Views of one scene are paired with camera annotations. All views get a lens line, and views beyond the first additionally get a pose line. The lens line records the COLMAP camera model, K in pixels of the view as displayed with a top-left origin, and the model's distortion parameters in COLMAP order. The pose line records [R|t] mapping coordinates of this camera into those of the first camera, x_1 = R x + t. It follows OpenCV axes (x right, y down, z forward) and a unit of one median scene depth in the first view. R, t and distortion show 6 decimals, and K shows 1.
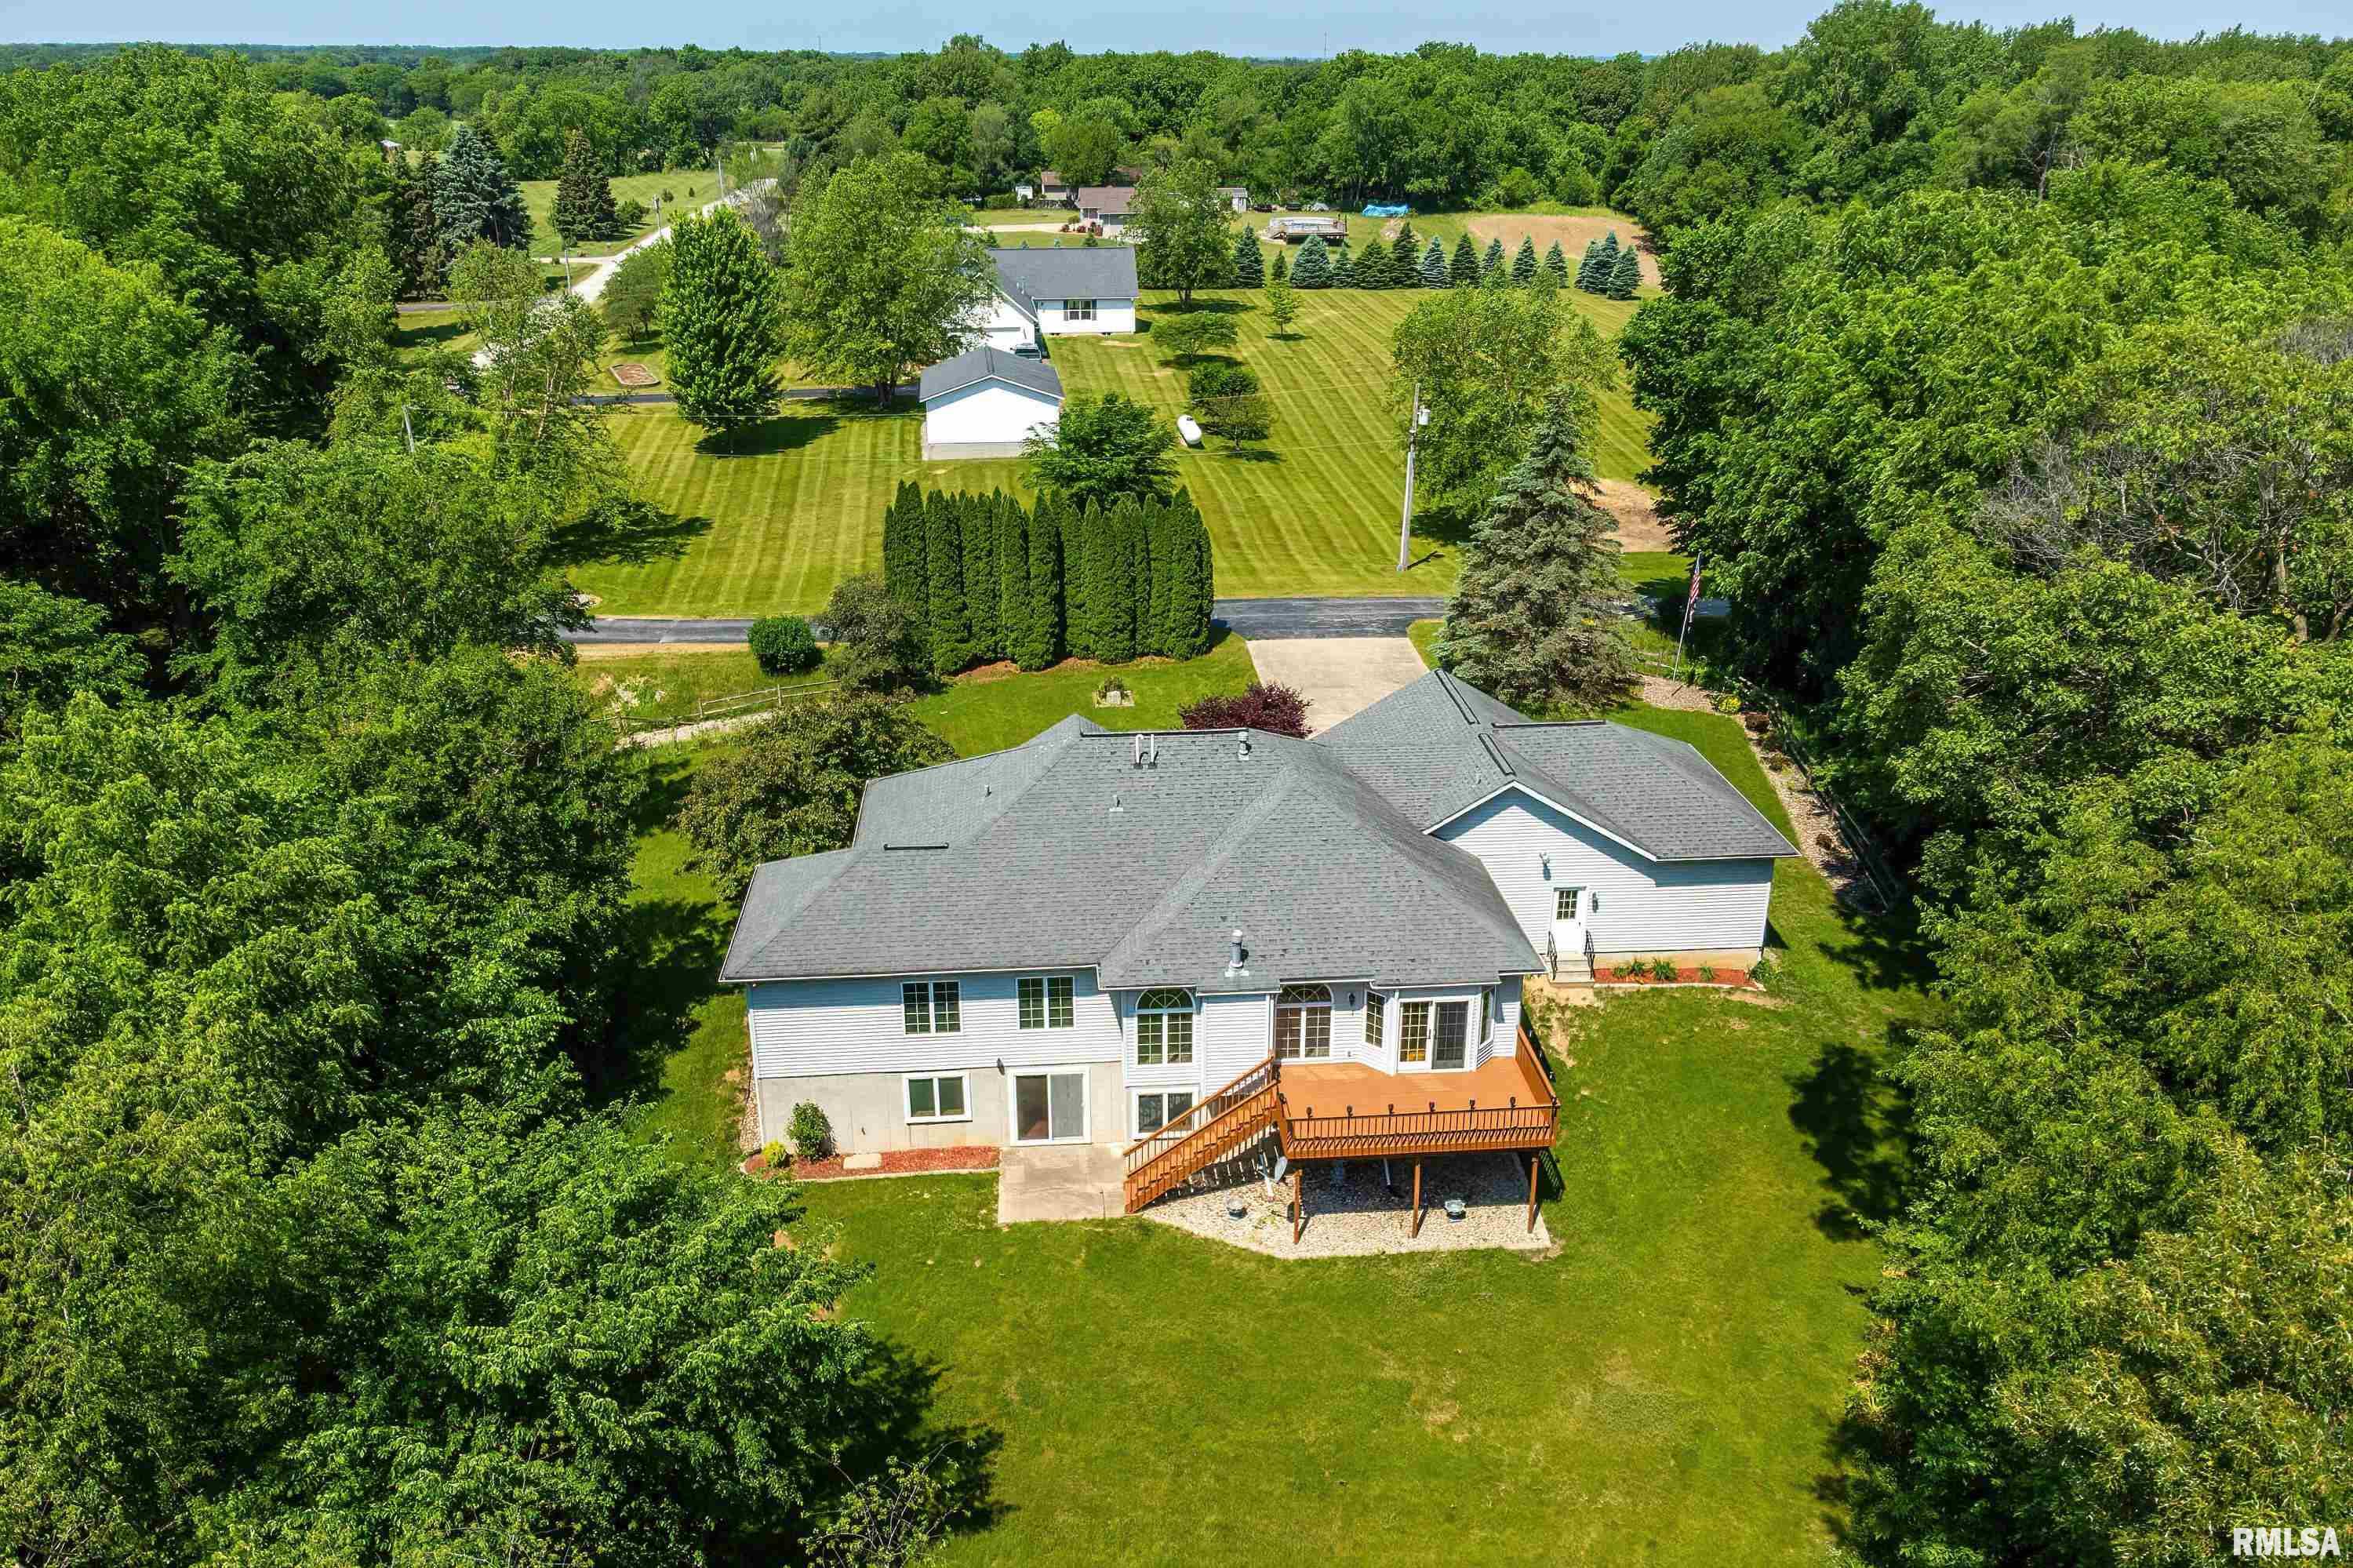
lens RADIAL K [[1771.2, 0, 1162.7], [0, 1771.2, 711.8], [0, 0, 1]] dist [0.013031, 0.008303]
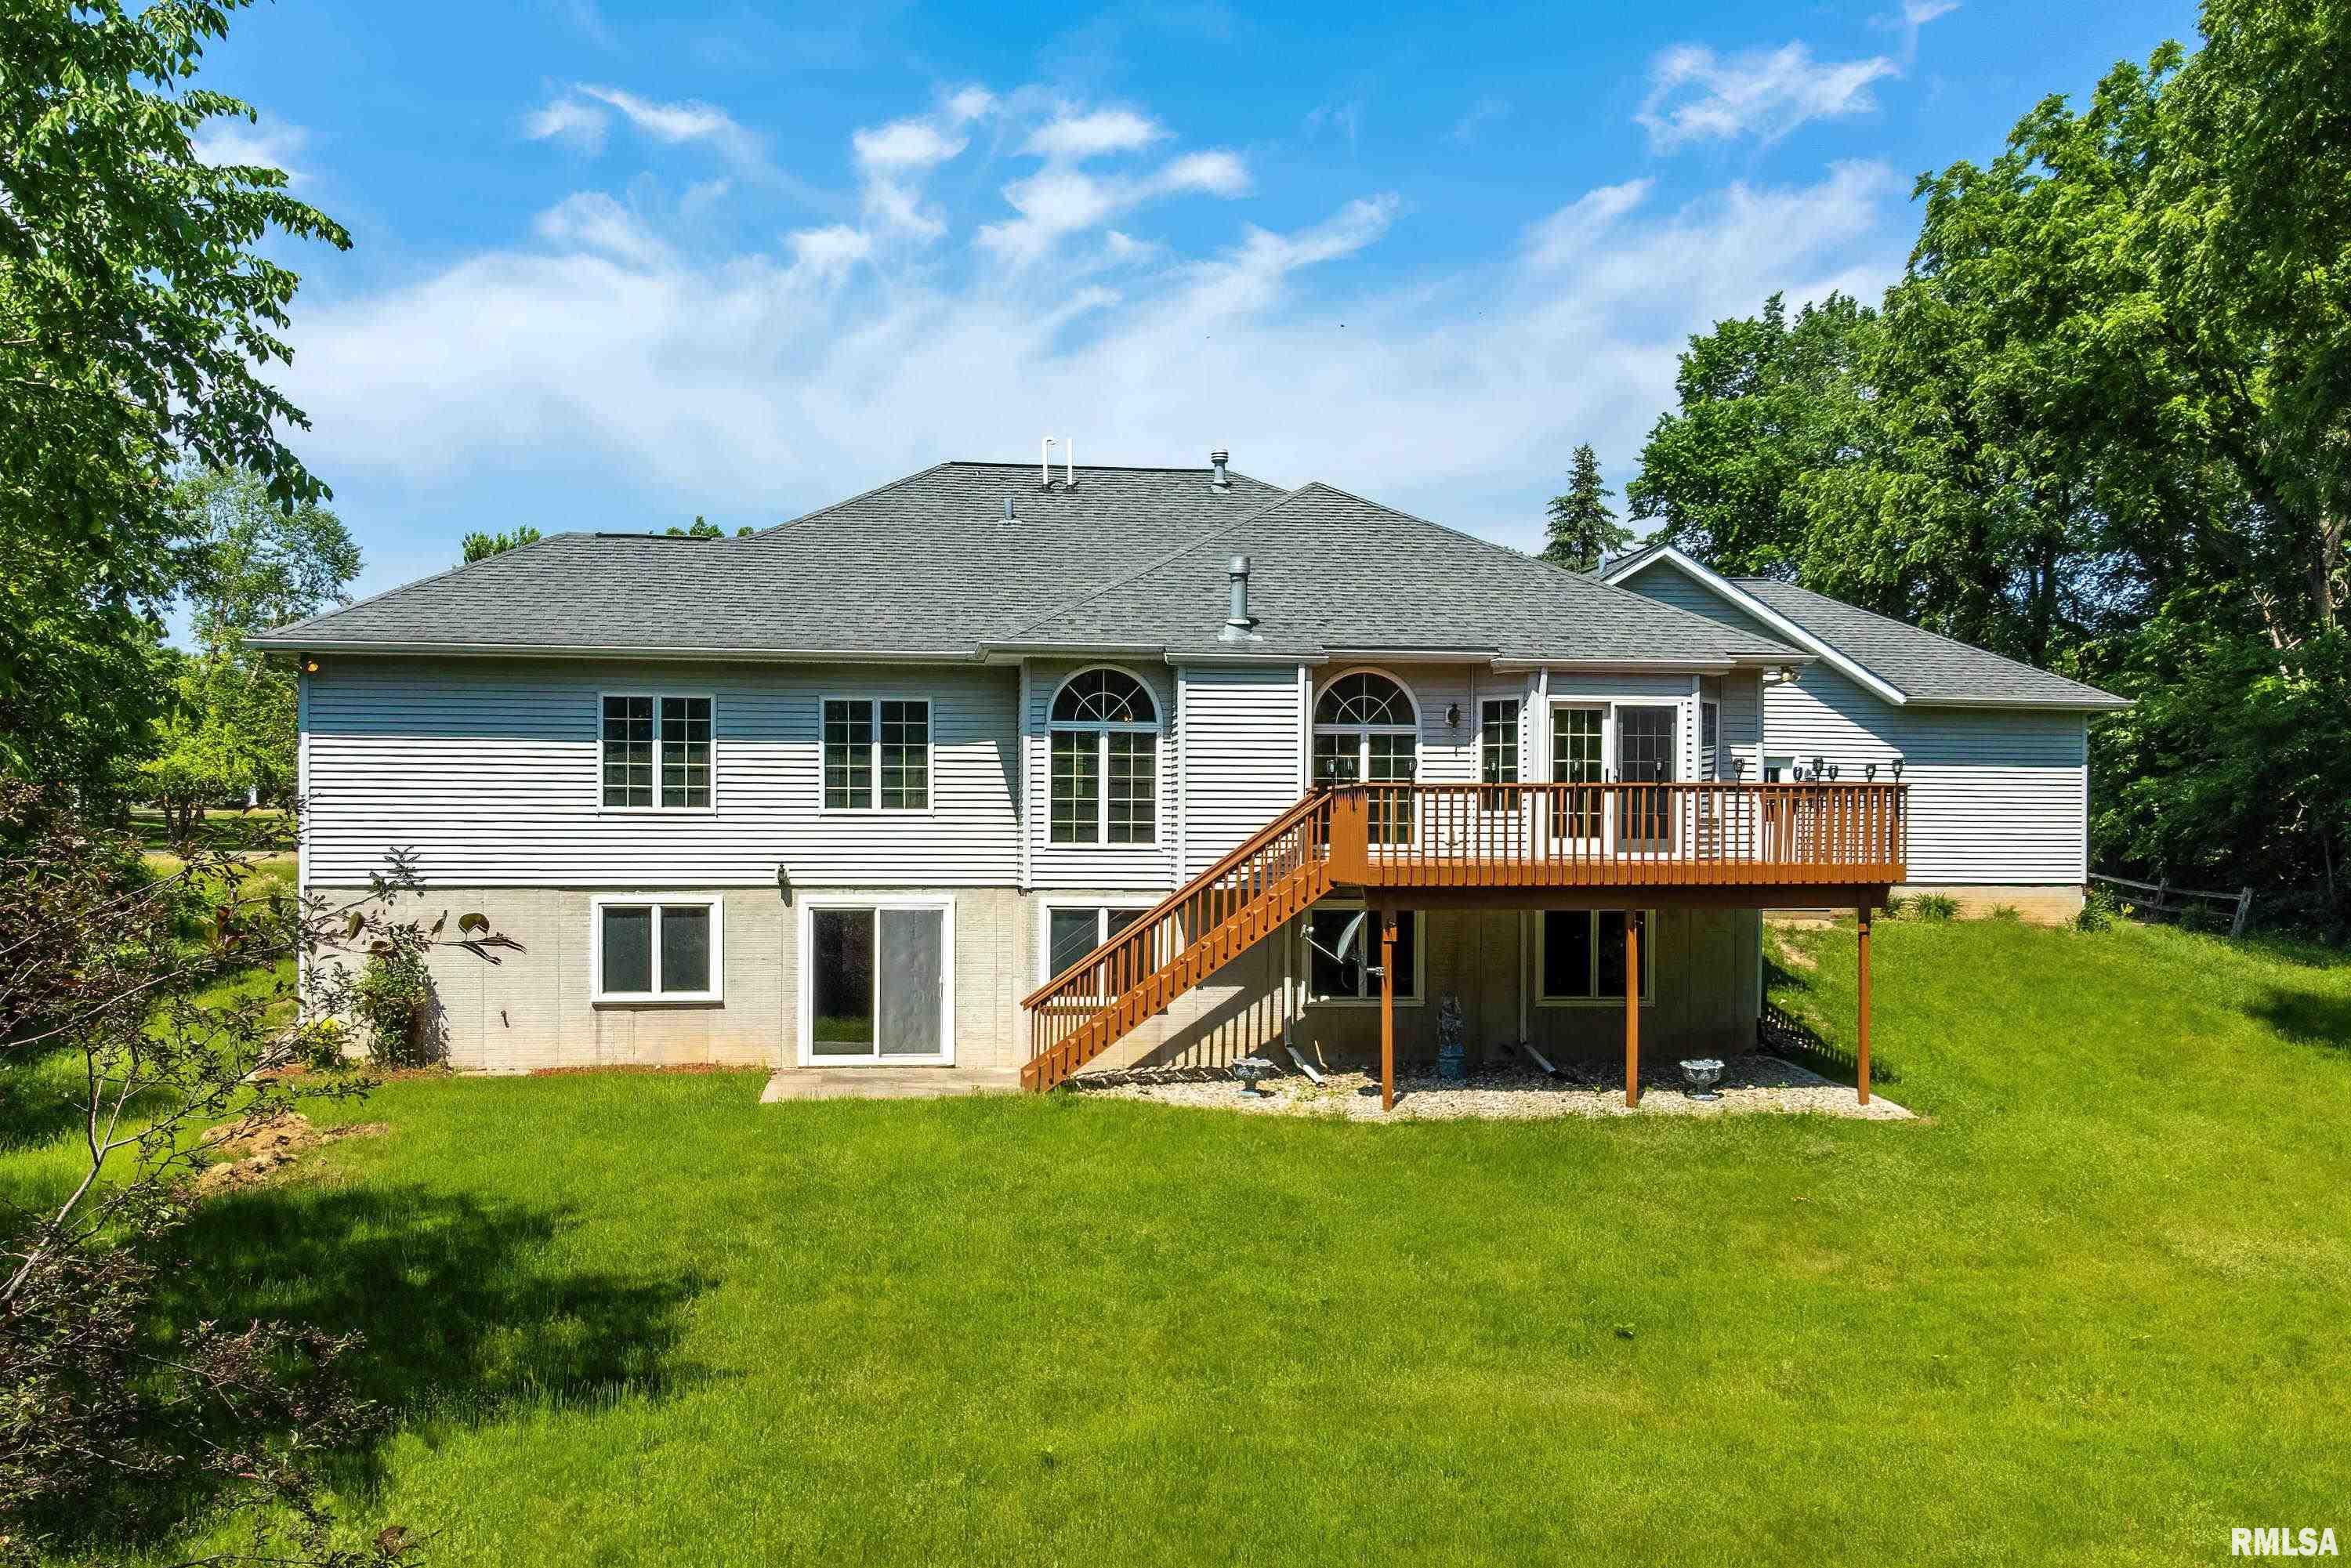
lens RADIAL K [[1885.5, 0, 1113.8], [0, 1885.5, 784.7], [0, 0, 1]] dist [0.004960, -0.001654]
pose [[0.999082, 0.007378, 0.042191, -0.018870], [0.007449, 0.940113, -0.340781, 0.370090], [-0.042179, 0.340782, 0.939196, 0.476872]]
